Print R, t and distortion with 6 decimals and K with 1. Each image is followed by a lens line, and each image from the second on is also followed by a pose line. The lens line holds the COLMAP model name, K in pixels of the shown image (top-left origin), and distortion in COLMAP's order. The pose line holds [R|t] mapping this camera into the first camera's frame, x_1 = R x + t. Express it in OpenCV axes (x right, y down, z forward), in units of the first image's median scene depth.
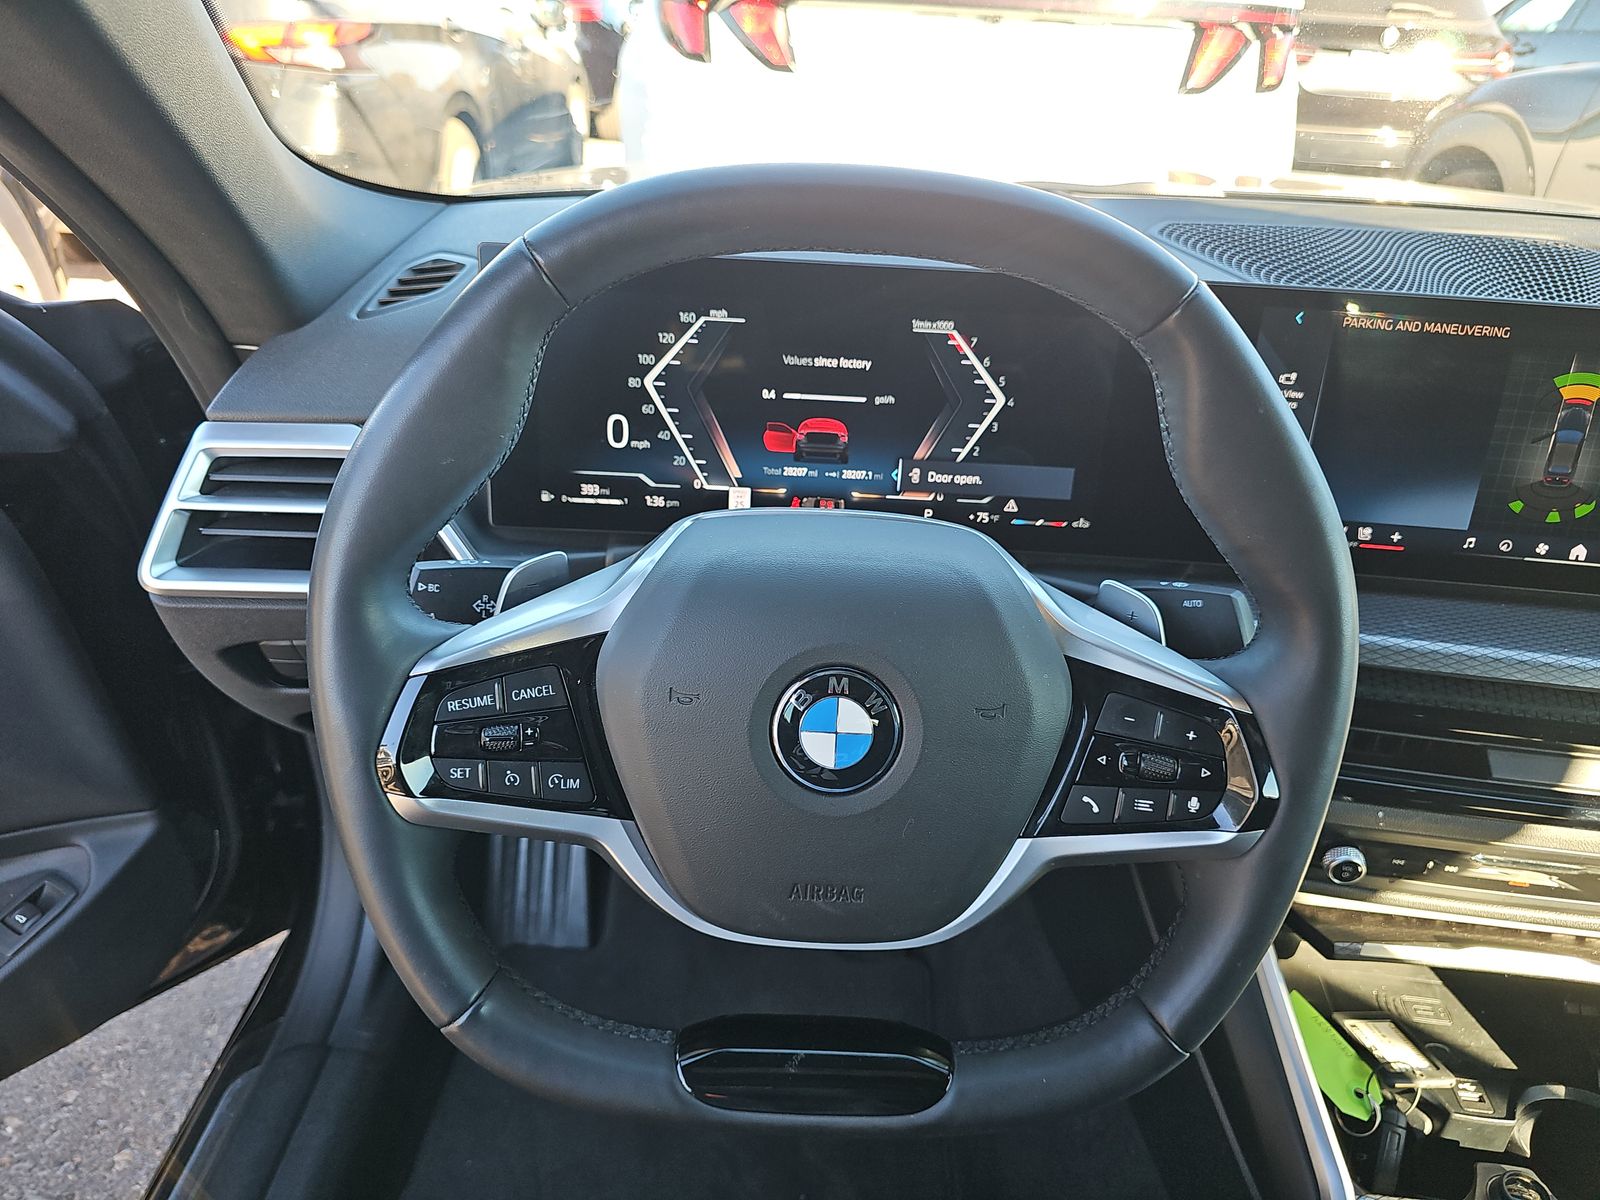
lens RADIAL K [[1053.1, 0, 804.7], [0, 1053.1, 612.5], [0, 0, 1]] dist [0.042698, -0.054362]
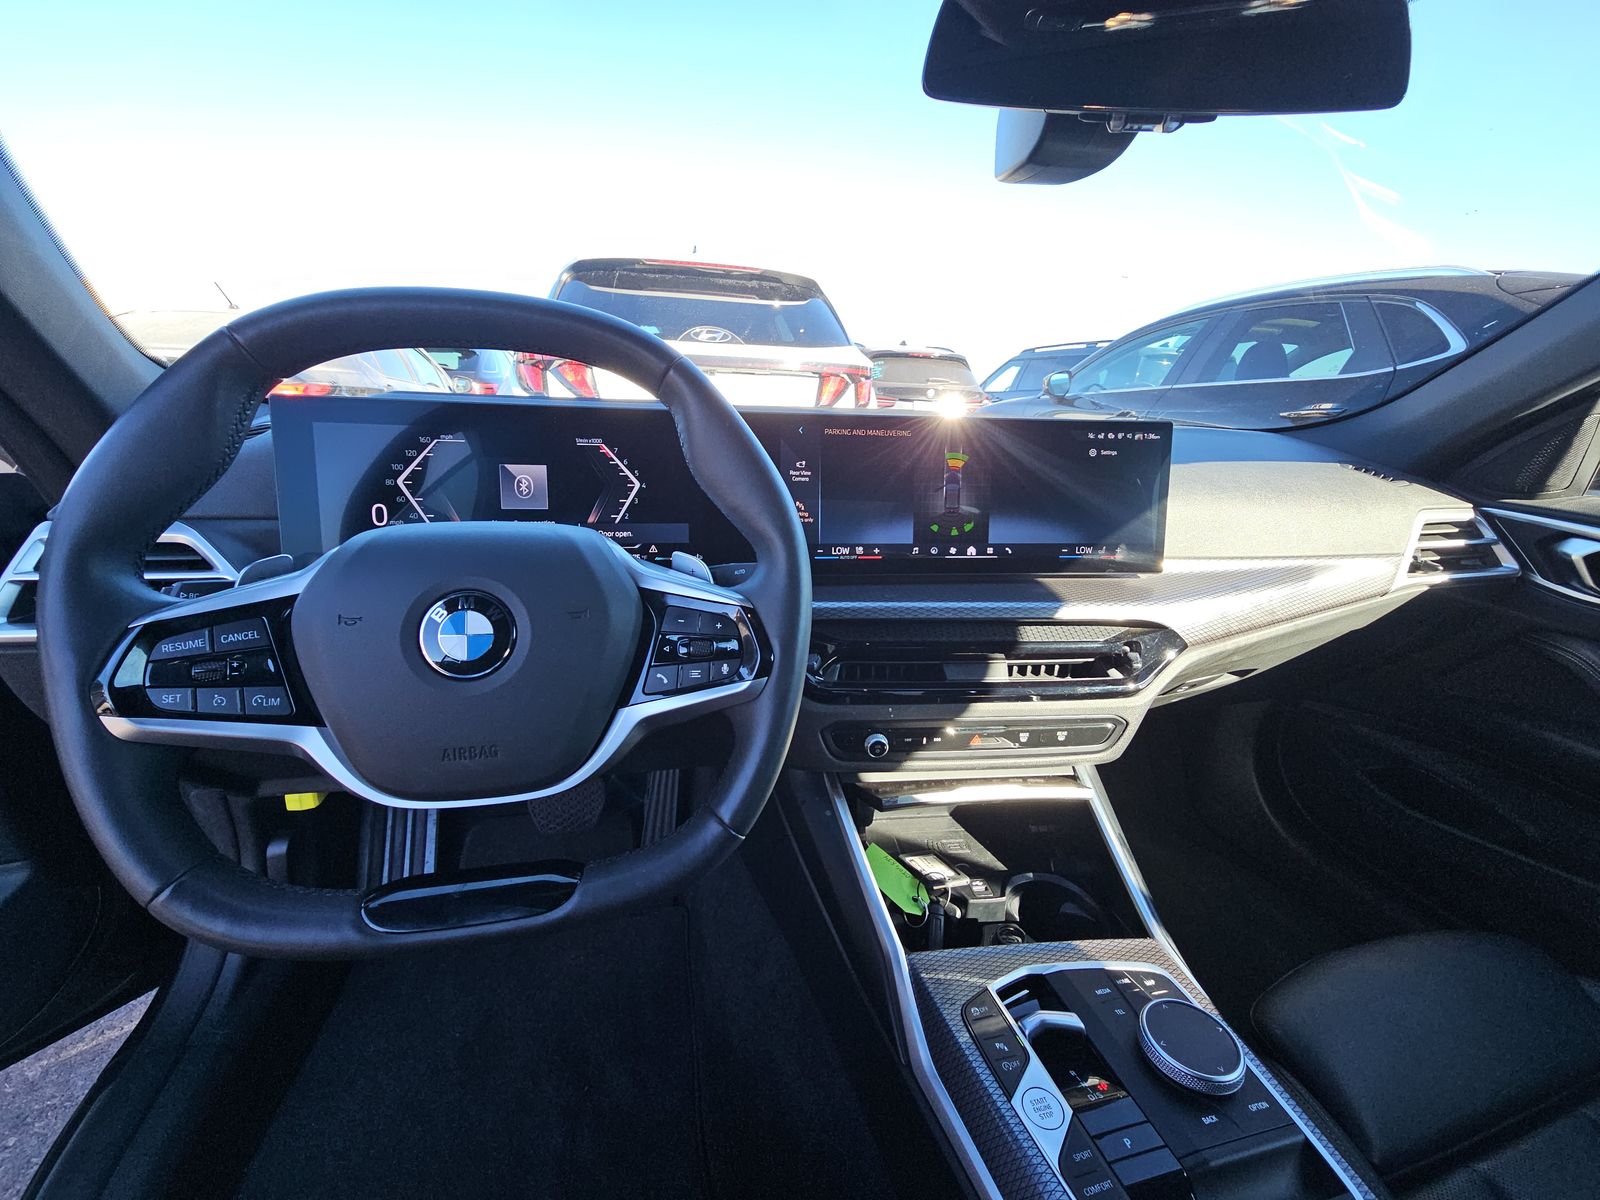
lens RADIAL K [[645.0, 0, 790.6], [0, 645.0, 596.2], [0, 0, 1]] dist [0.002571, 0.000664]
pose [[0.972841, -0.080194, 0.217139, 0.182122], [0.123790, 0.972901, -0.195297, 0.191881], [-0.195593, 0.216872, 0.956405, 0.026149]]
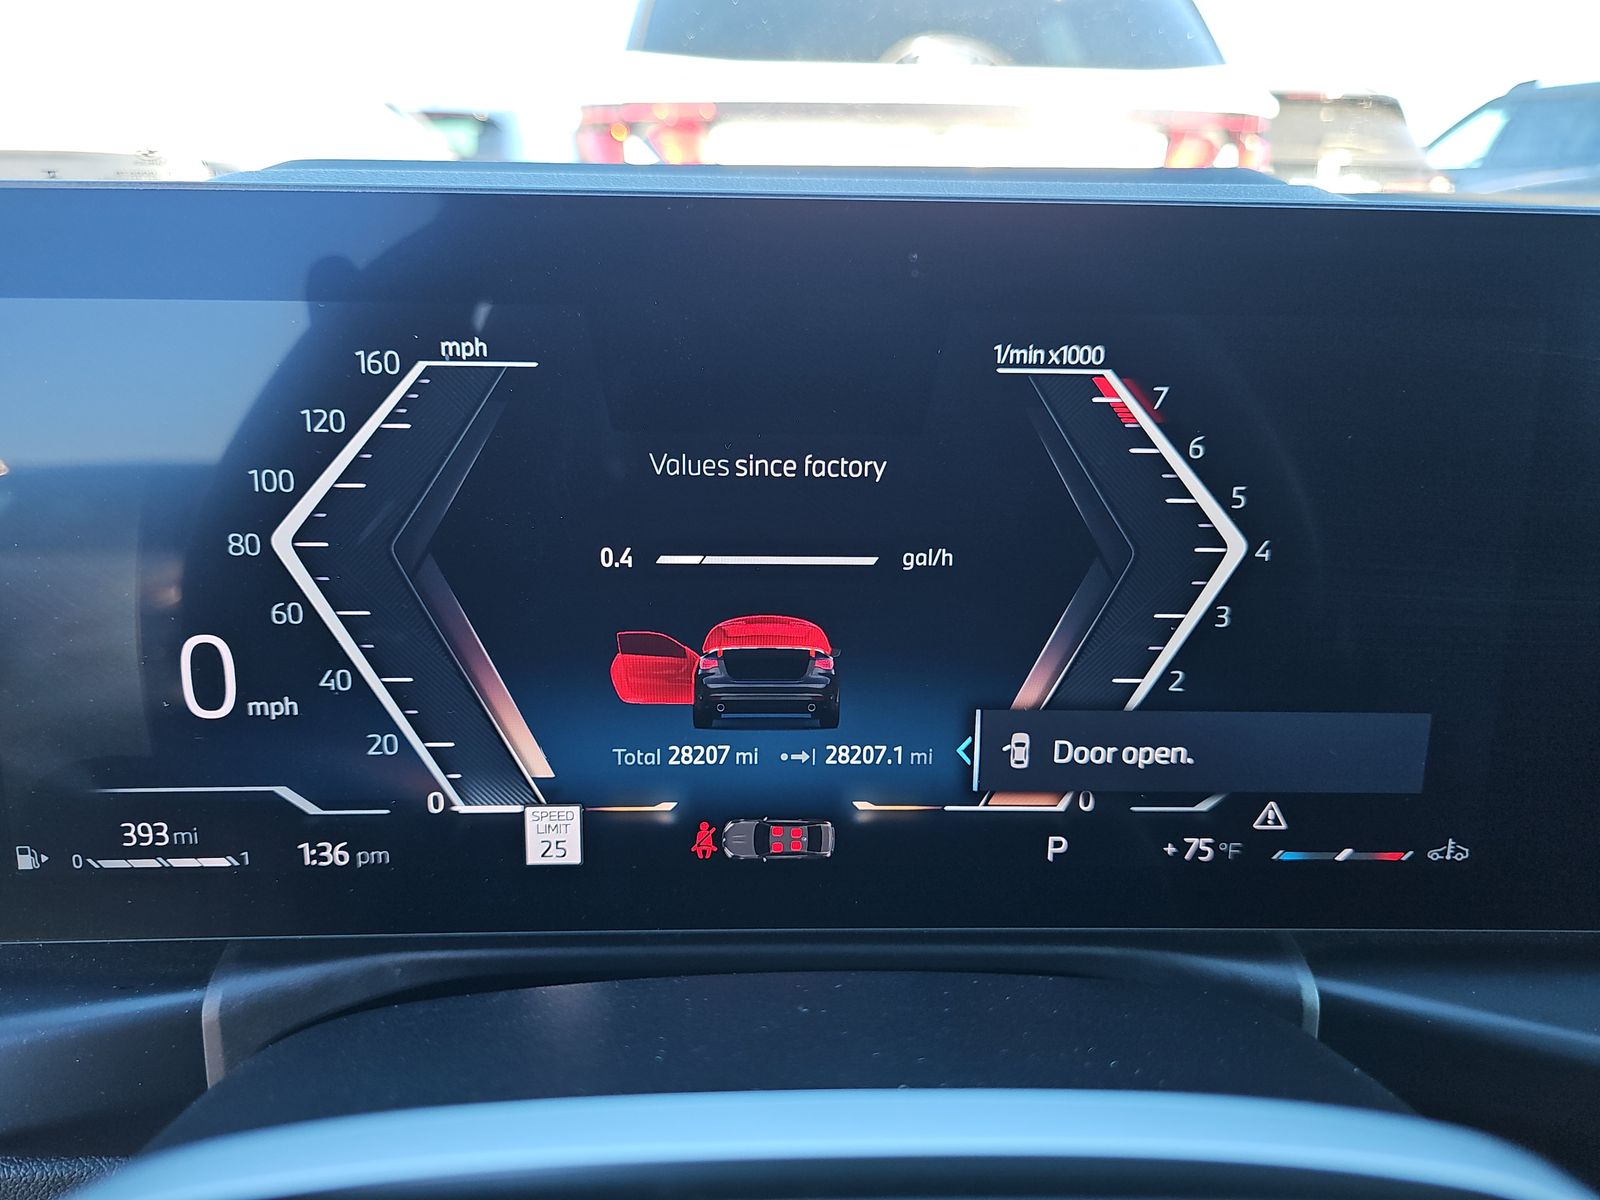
lens RADIAL K [[1072.2, 0, 800.0], [0, 1072.2, 600.0], [0, 0, 1]] dist [-0.048237, 0.000182]
pose [[0.998756, -0.045741, 0.019865, 0.021996], [0.048048, 0.989299, -0.137766, -0.135192], [-0.013351, 0.138549, 0.990266, 0.619394]]
